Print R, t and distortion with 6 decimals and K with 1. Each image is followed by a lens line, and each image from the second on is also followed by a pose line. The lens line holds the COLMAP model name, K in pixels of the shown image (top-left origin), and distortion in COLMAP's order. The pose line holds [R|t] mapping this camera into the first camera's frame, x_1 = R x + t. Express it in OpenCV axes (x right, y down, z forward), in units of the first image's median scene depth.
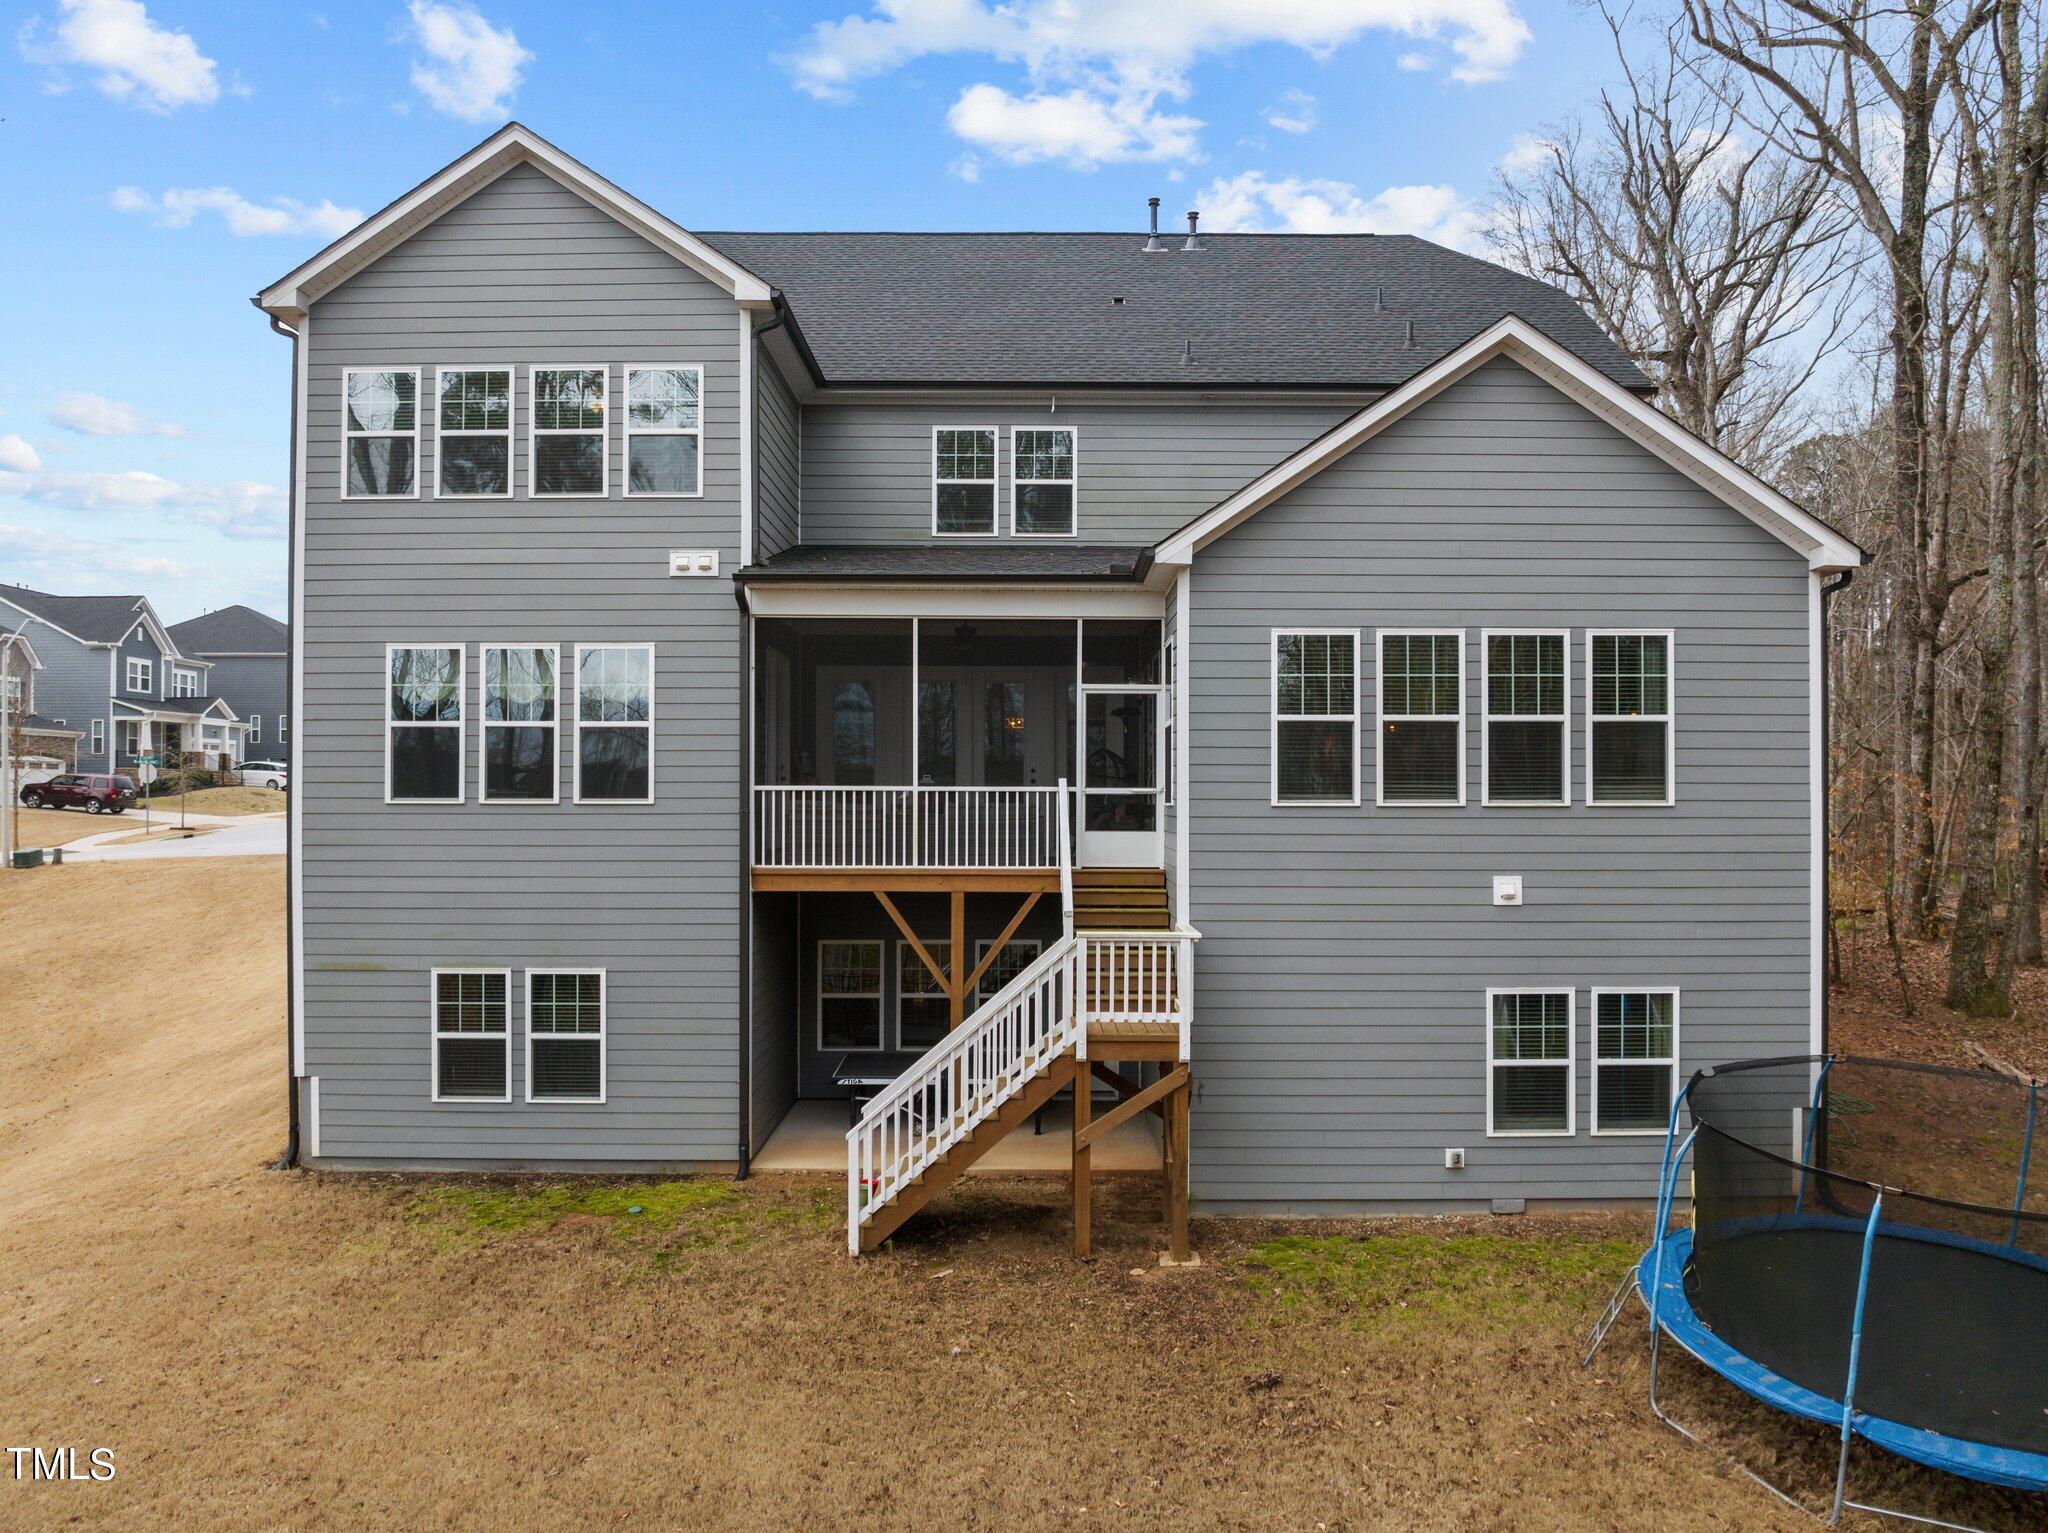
lens RADIAL K [[1424.4, 0, 1024.3], [0, 1424.4, 771.8], [0, 0, 1]] dist [-0.041019, -0.001567]
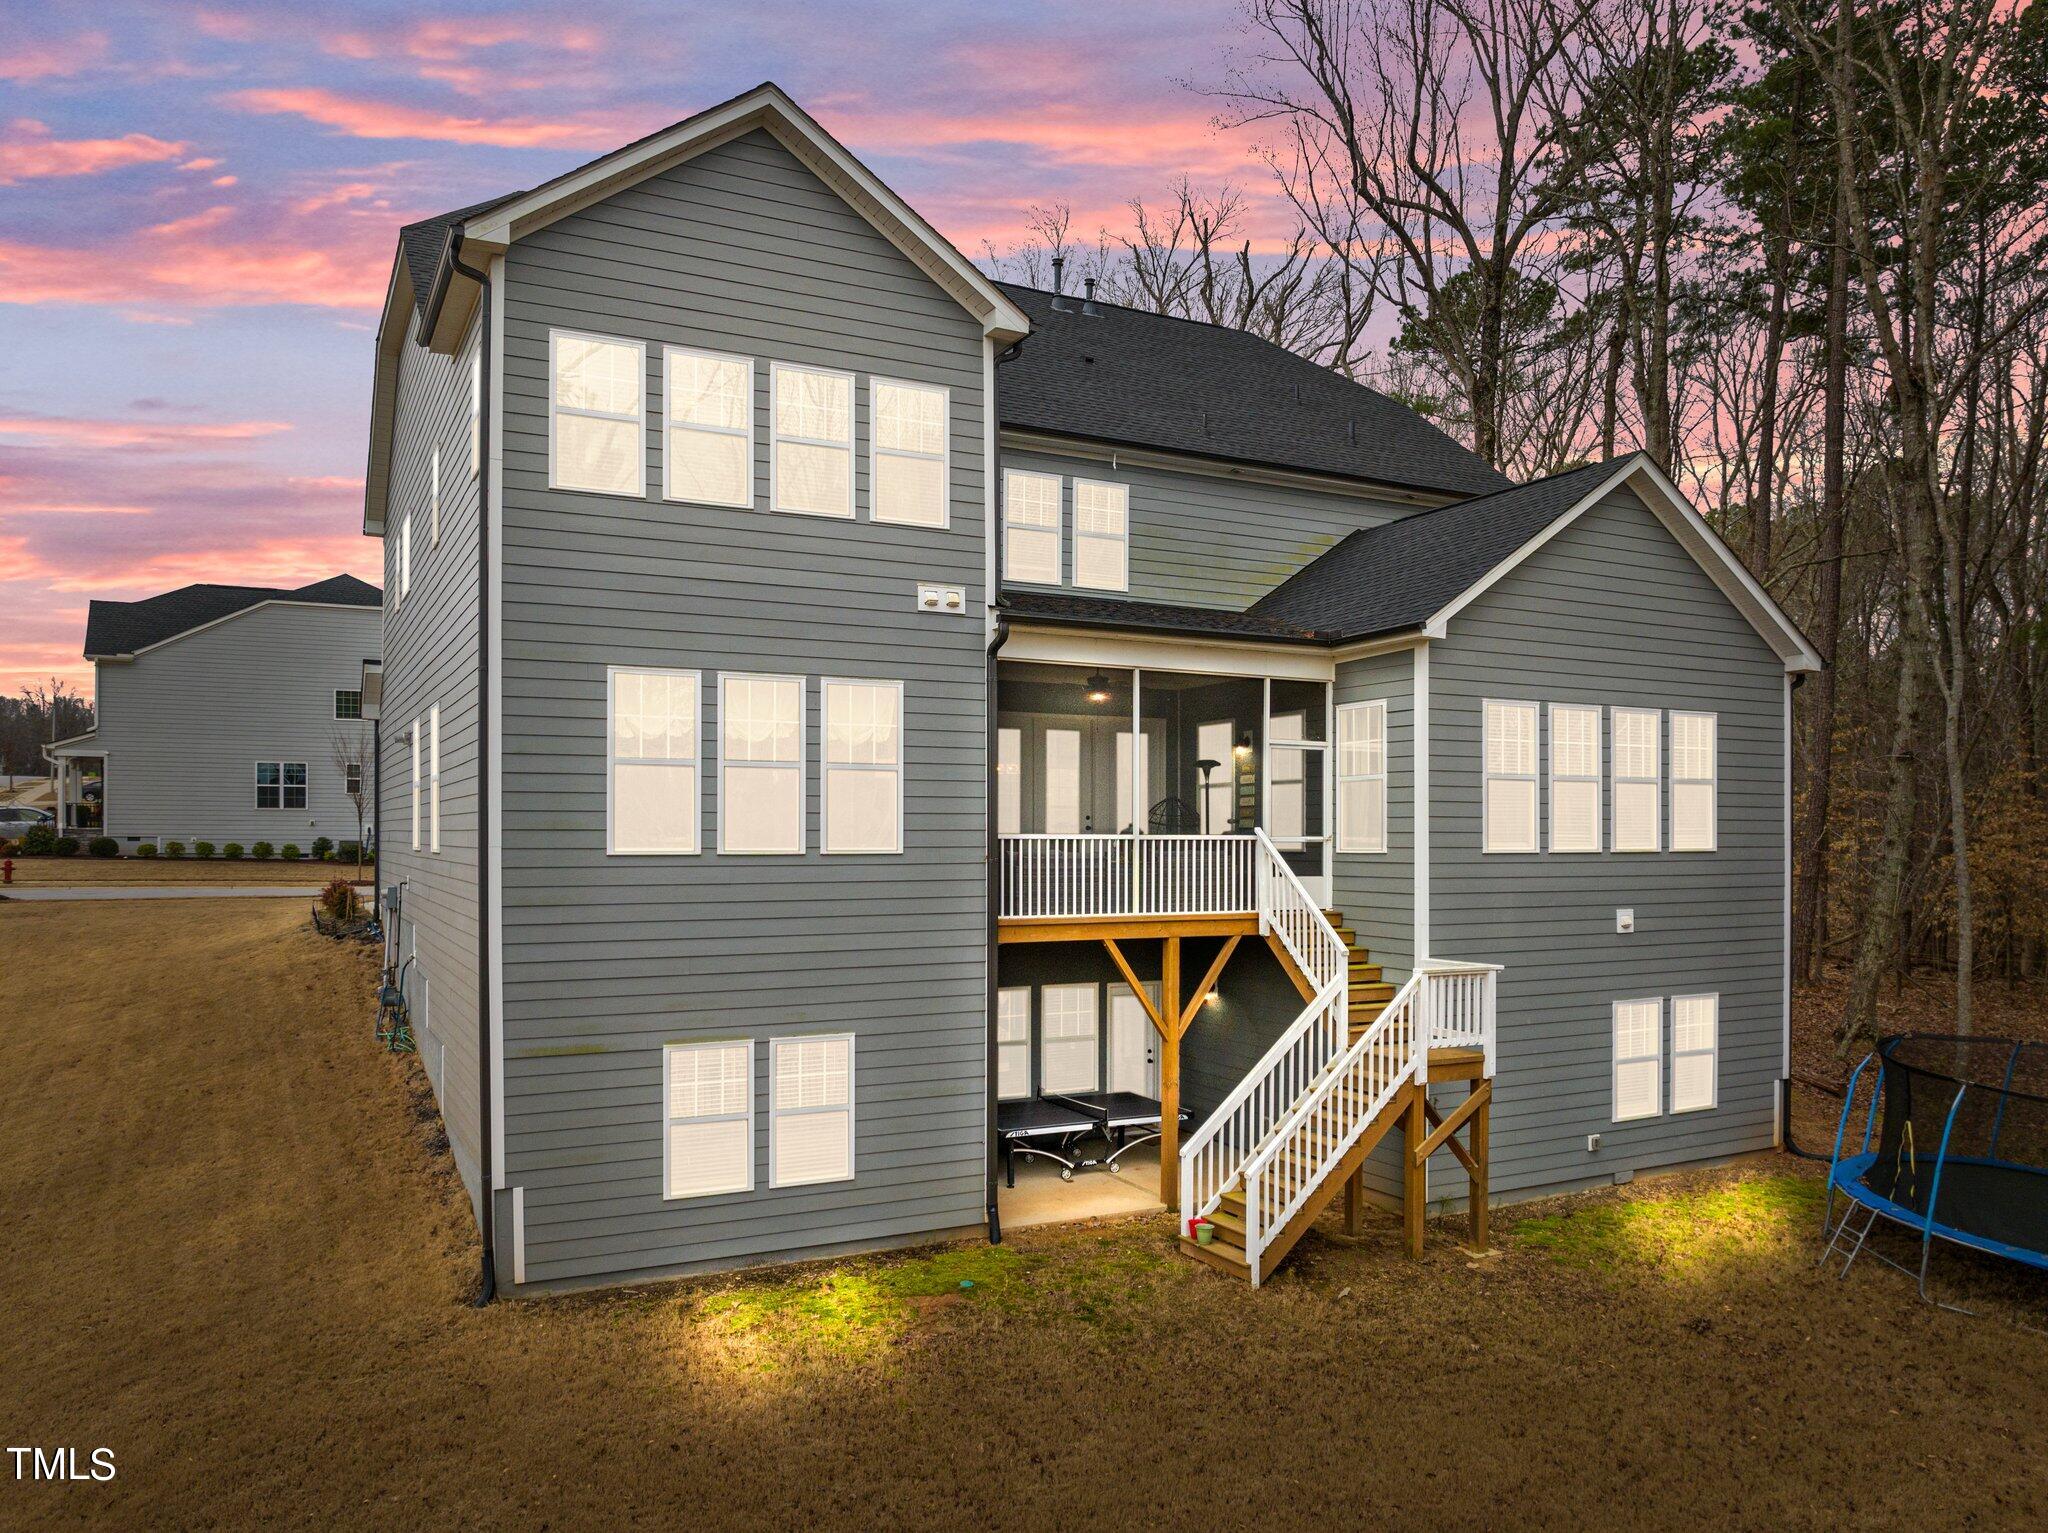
lens RADIAL K [[1444.4, 0, 1008.2], [0, 1444.4, 829.8], [0, 0, 1]] dist [-0.036107, -0.006092]
pose [[0.890624, 0.001826, 0.454738, -0.633896], [-0.008461, 0.999885, 0.012555, -0.005655], [-0.454663, -0.015030, 0.890537, 0.124244]]
